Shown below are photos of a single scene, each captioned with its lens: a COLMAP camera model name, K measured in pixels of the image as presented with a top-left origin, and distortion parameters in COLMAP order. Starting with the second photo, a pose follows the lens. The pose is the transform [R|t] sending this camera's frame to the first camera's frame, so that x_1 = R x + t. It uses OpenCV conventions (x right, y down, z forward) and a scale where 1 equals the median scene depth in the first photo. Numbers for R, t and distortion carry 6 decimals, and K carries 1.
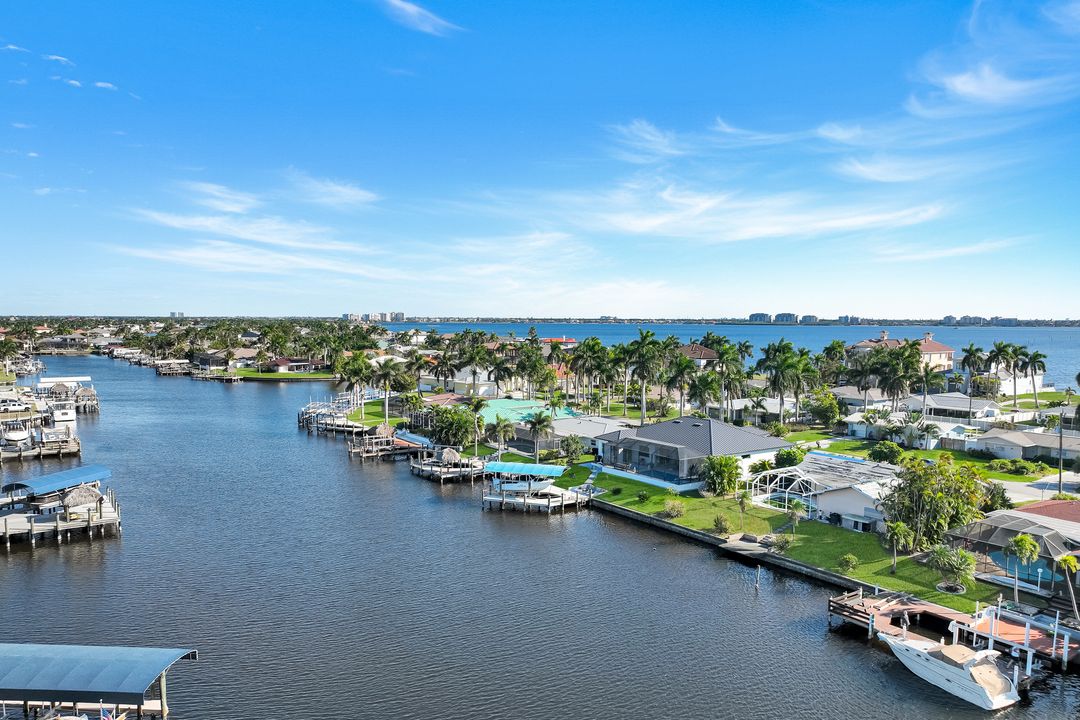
lens RADIAL K [[760.7, 0, 540.0], [0, 760.7, 360.0], [0, 0, 1]] dist [0.003850, 0.000917]
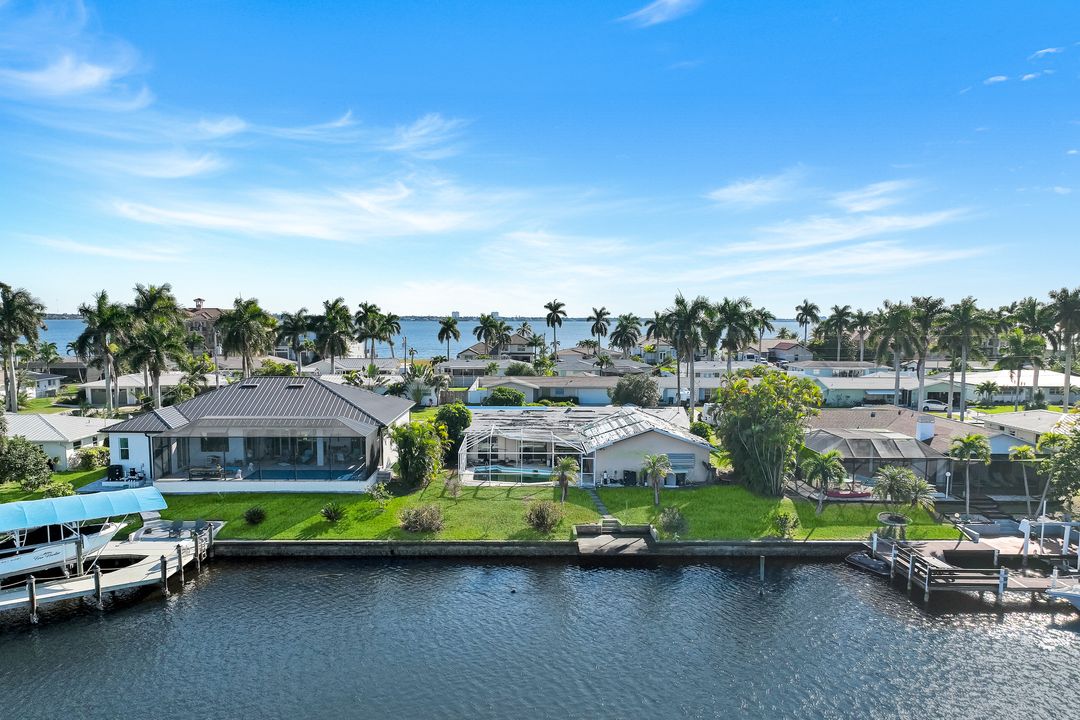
lens RADIAL K [[782.0, 0, 551.1], [0, 782.0, 383.8], [0, 0, 1]] dist [0.004256, 0.000356]
pose [[0.551849, -0.071991, 0.830831, -0.229522], [0.039155, 0.997405, 0.060417, 0.062268], [-0.833024, -0.000810, 0.553236, 0.567700]]
